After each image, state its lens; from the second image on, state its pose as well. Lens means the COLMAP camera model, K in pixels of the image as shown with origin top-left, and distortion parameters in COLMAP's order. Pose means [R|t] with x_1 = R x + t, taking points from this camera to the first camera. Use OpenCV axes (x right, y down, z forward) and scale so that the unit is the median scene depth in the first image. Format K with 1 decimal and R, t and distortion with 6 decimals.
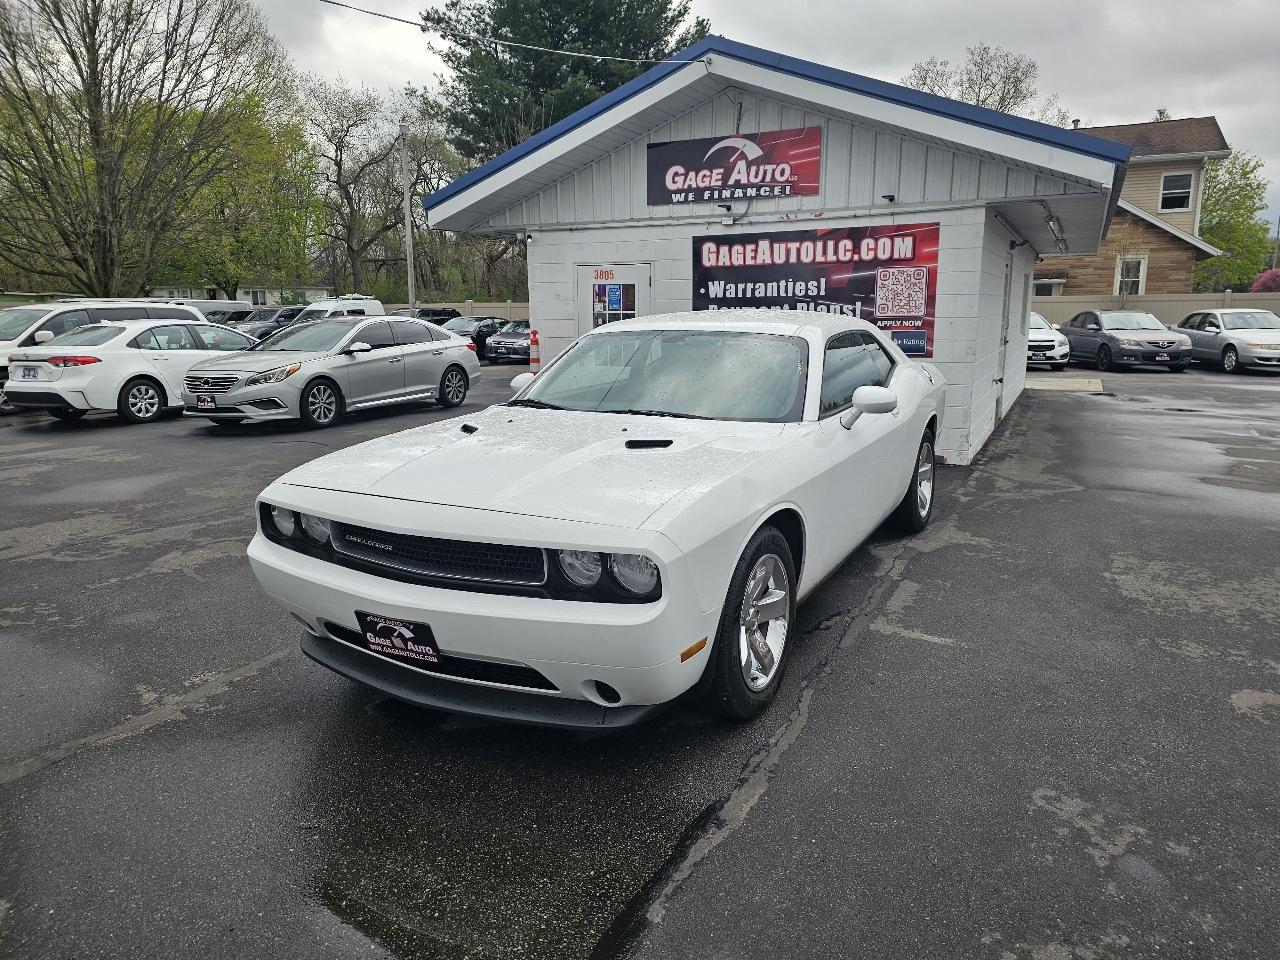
lens RADIAL K [[851.6, 0, 649.8], [0, 851.6, 482.7], [0, 0, 1]] dist [0.059765, -0.052273]
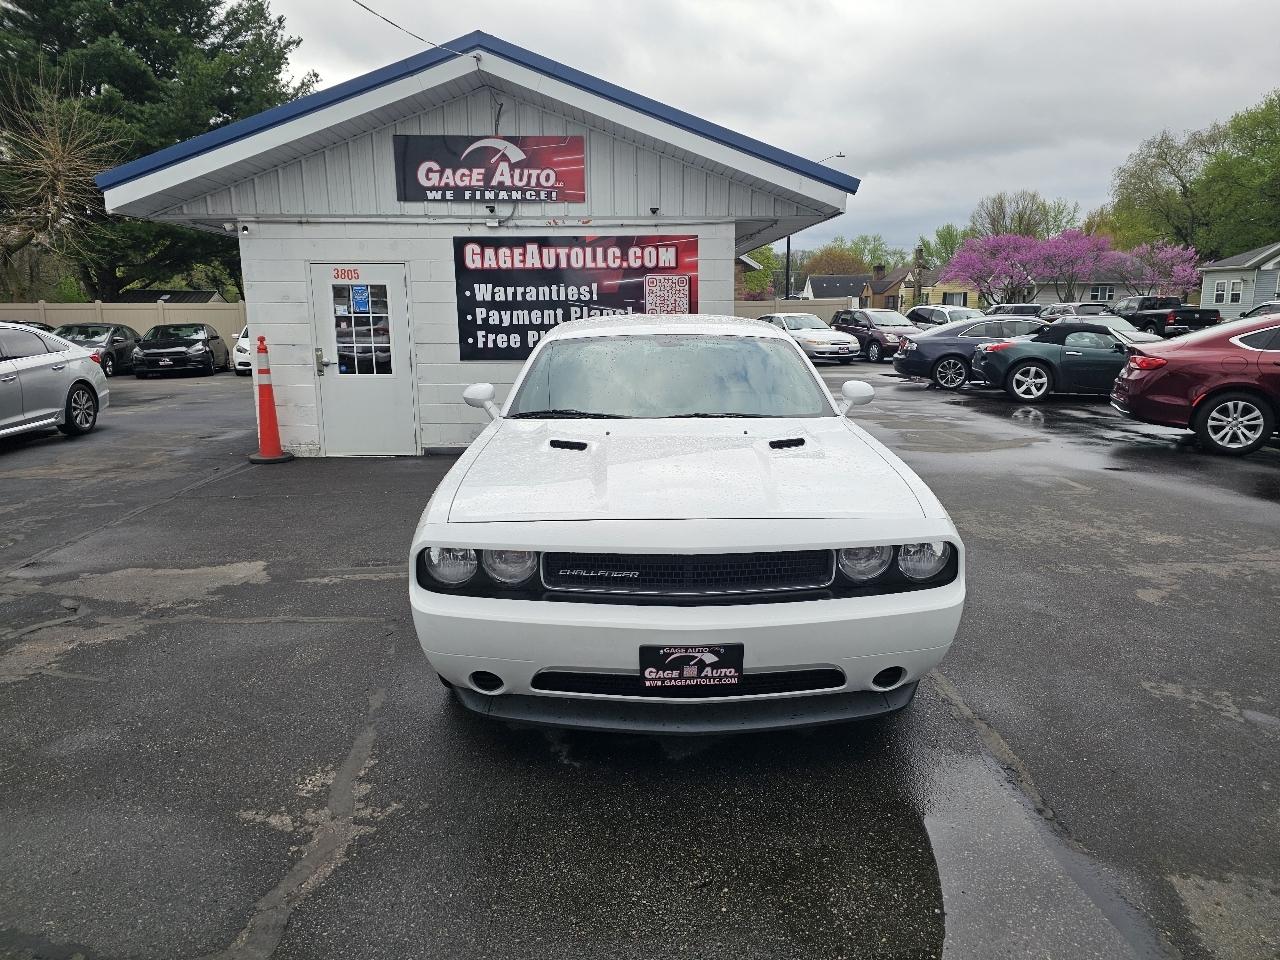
lens RADIAL K [[851.6, 0, 650.9], [0, 851.6, 479.7], [0, 0, 1]] dist [0.059765, -0.052273]
pose [[0.875509, -0.095690, 0.473632, -0.249145], [0.098657, 0.994947, 0.018644, -0.014588], [-0.473023, 0.030404, 0.880525, 0.062947]]
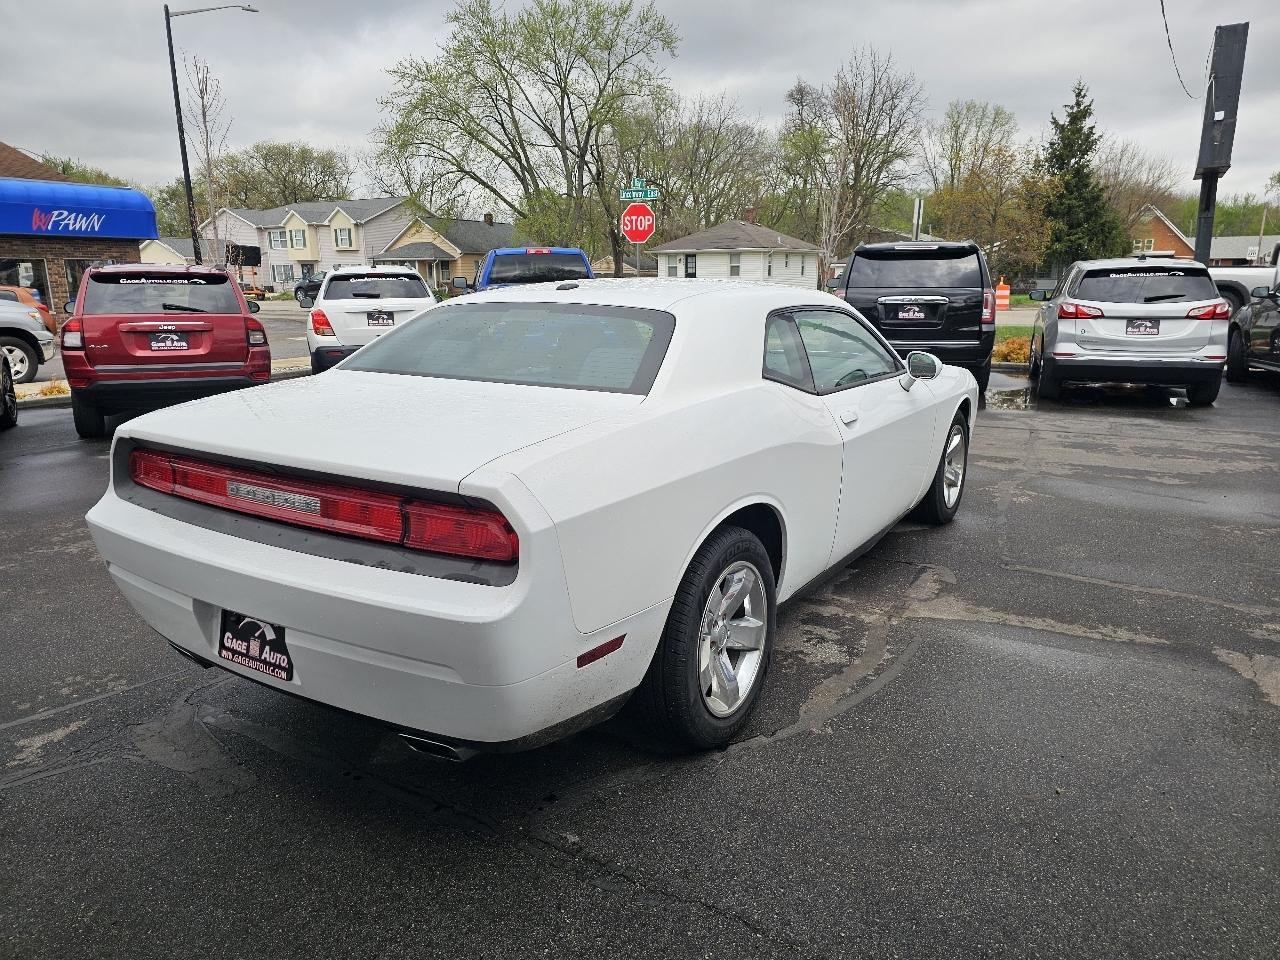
lens RADIAL K [[851.6, 0, 638.3], [0, 851.6, 487.9], [0, 0, 1]] dist [0.059765, -0.052273]
pose [[-0.997113, -0.008338, 0.075478, 0.036153], [0.024980, 0.902616, 0.429720, -0.215609], [-0.071711, 0.430365, -0.899802, 1.051805]]
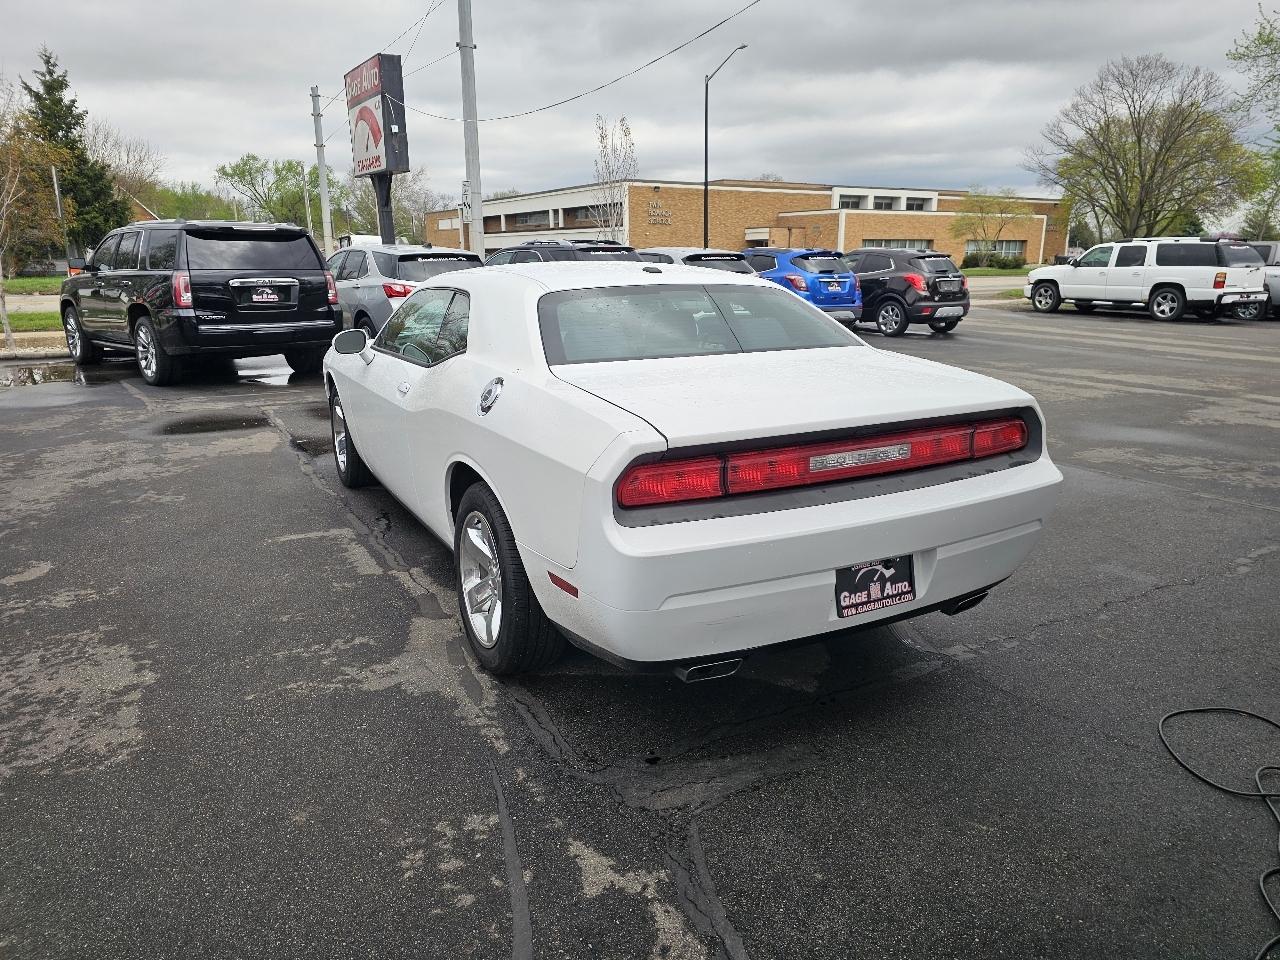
lens RADIAL K [[851.6, 0, 646.0], [0, 851.6, 478.9], [0, 0, 1]] dist [0.059765, -0.052273]
pose [[-0.550739, 0.214199, -0.806725, 0.468858], [-0.166490, 0.918898, 0.357643, -0.187547], [0.817905, 0.331279, -0.470410, 0.897330]]
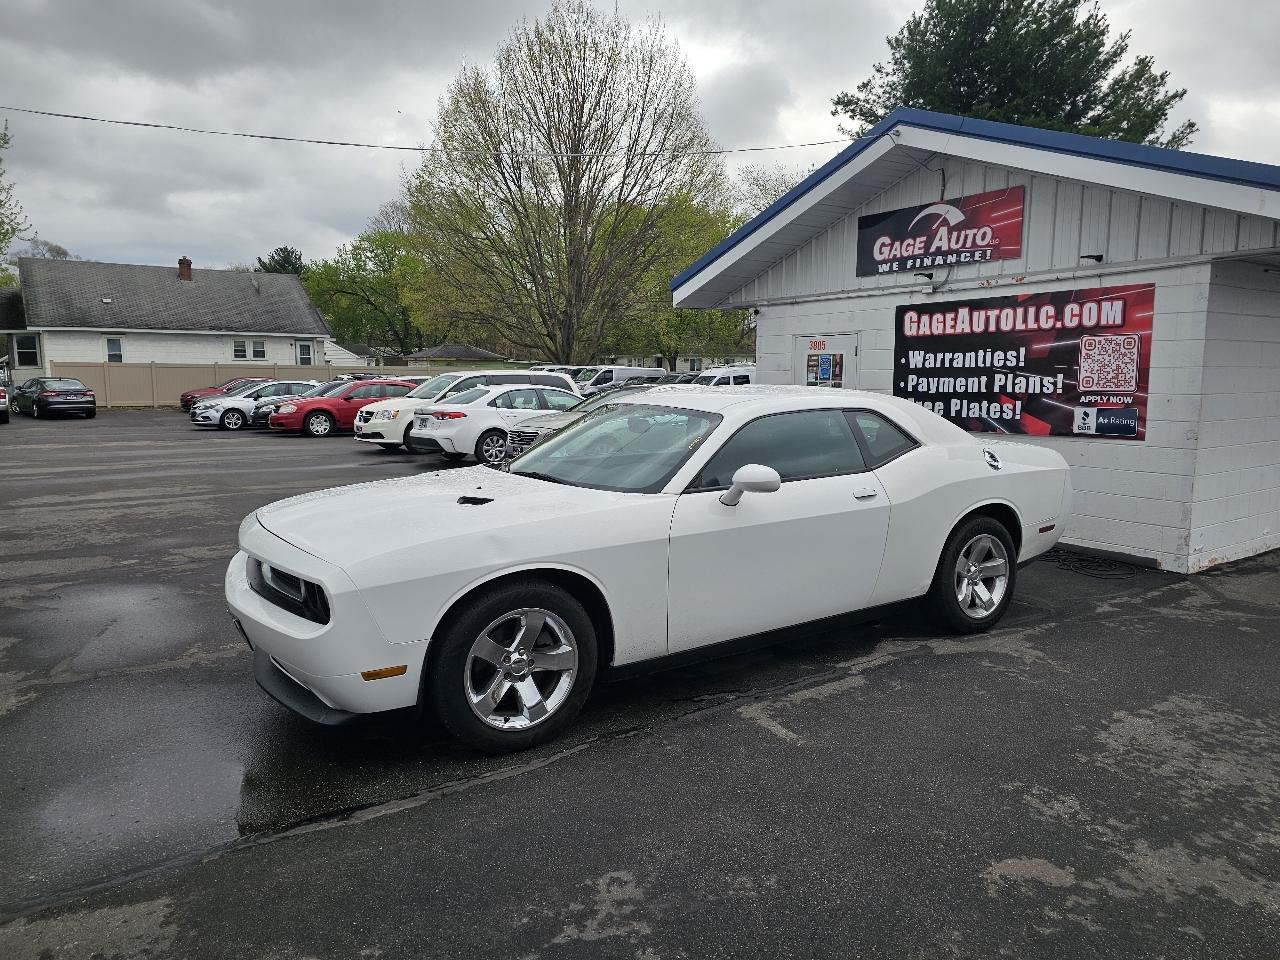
lens RADIAL K [[851.6, 0, 646.2], [0, 851.6, 481.2], [0, 0, 1]] dist [0.059765, -0.052273]
pose [[0.876876, 0.066823, -0.476049, 0.293319], [-0.101700, 0.993664, -0.047850, -0.015543], [0.469835, 0.090373, 0.878116, 0.031111]]
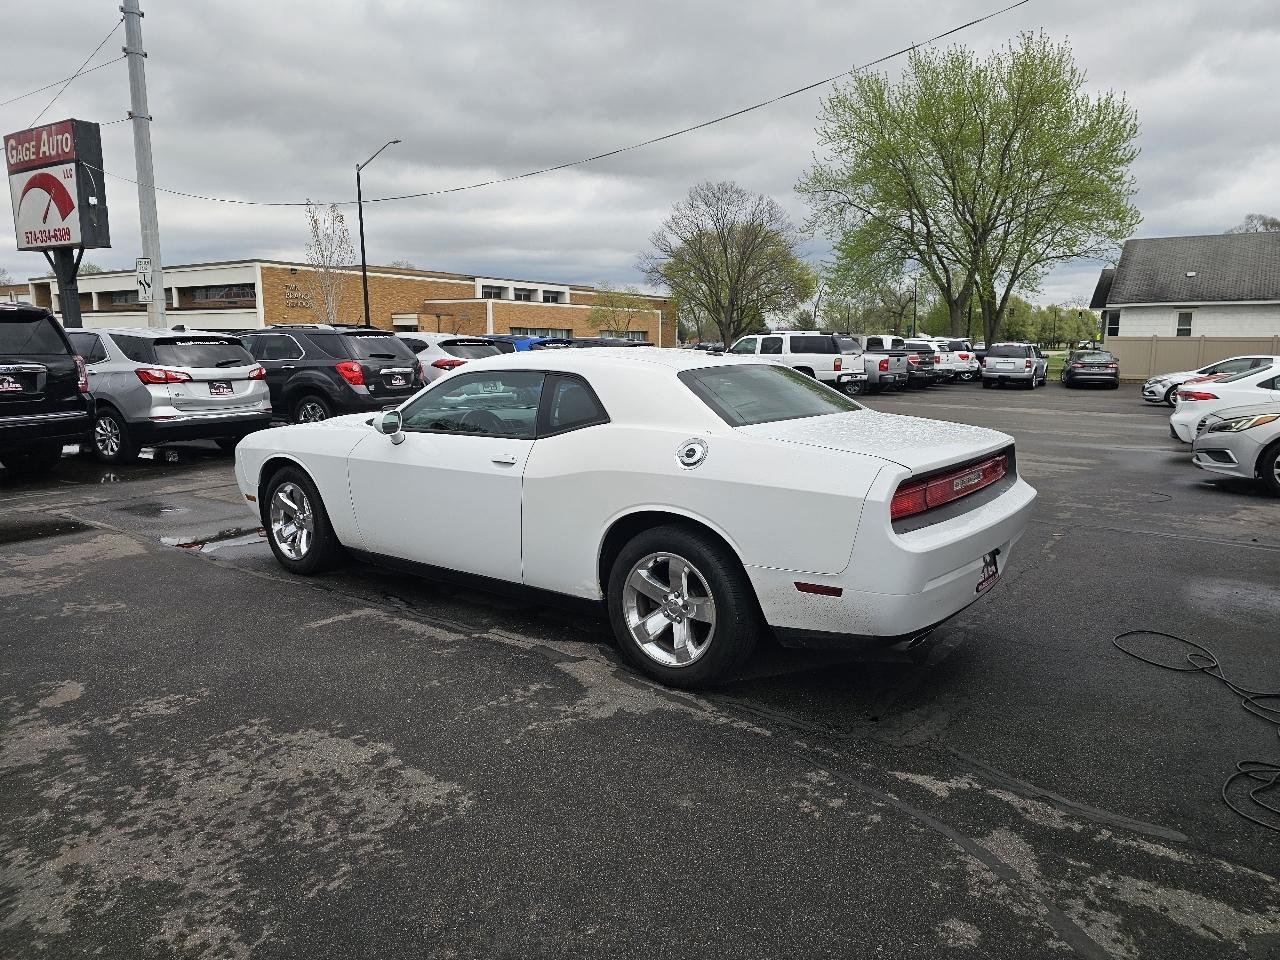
lens RADIAL K [[851.6, 0, 648.8], [0, 851.6, 473.4], [0, 0, 1]] dist [0.059765, -0.052273]
pose [[-0.159610, 0.152312, -0.975359, 0.637150], [-0.203654, 0.961692, 0.183504, -0.148429], [0.965945, 0.227925, -0.122477, 0.705930]]
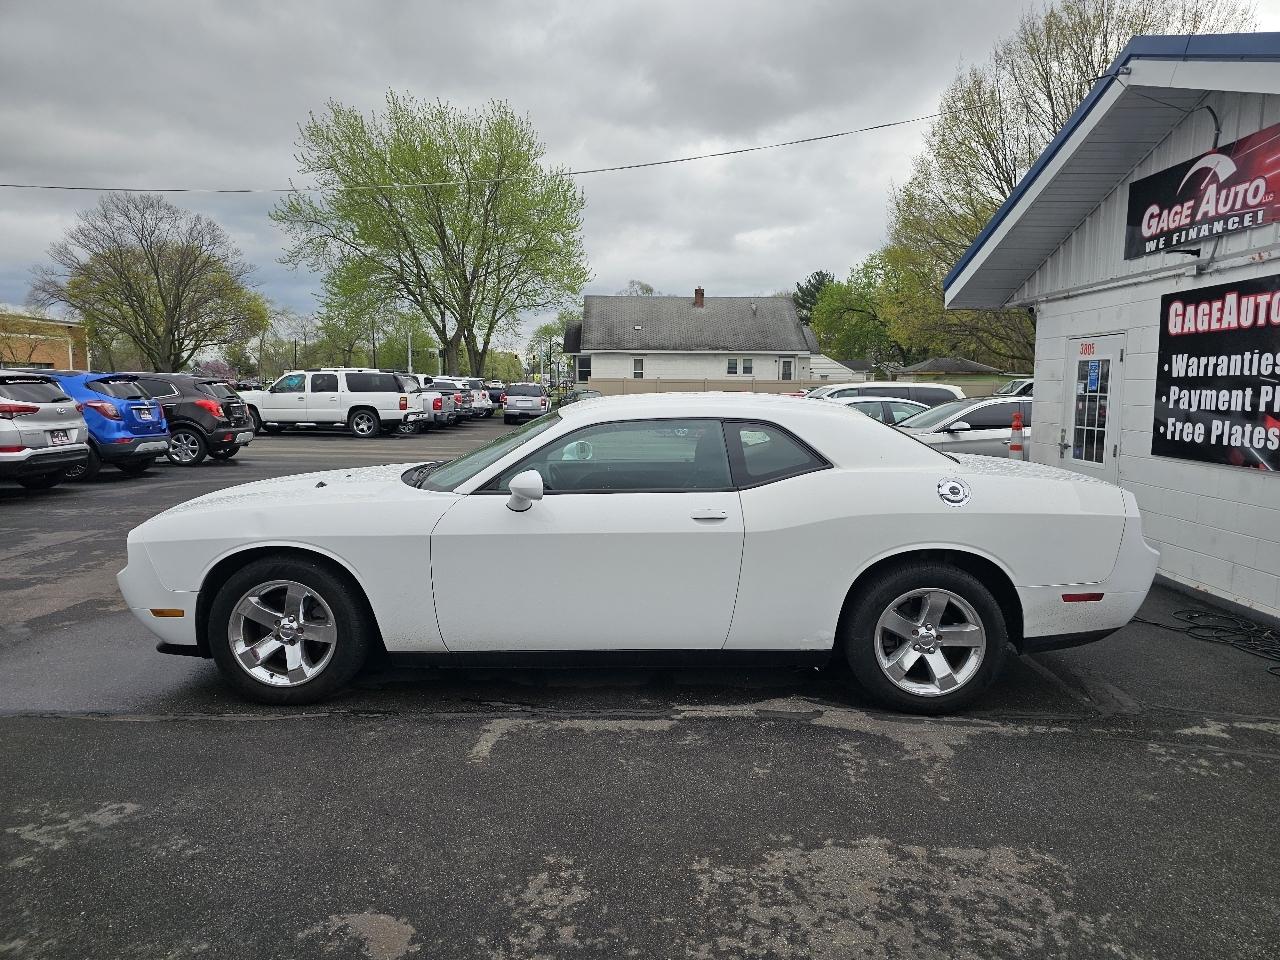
lens RADIAL K [[851.6, 0, 652.0], [0, 851.6, 475.8], [0, 0, 1]] dist [0.059765, -0.052273]
pose [[0.455422, 0.102653, -0.884338, 0.550388], [-0.188544, 0.981920, 0.016883, -0.069861], [0.870082, 0.159047, 0.466542, 0.315749]]
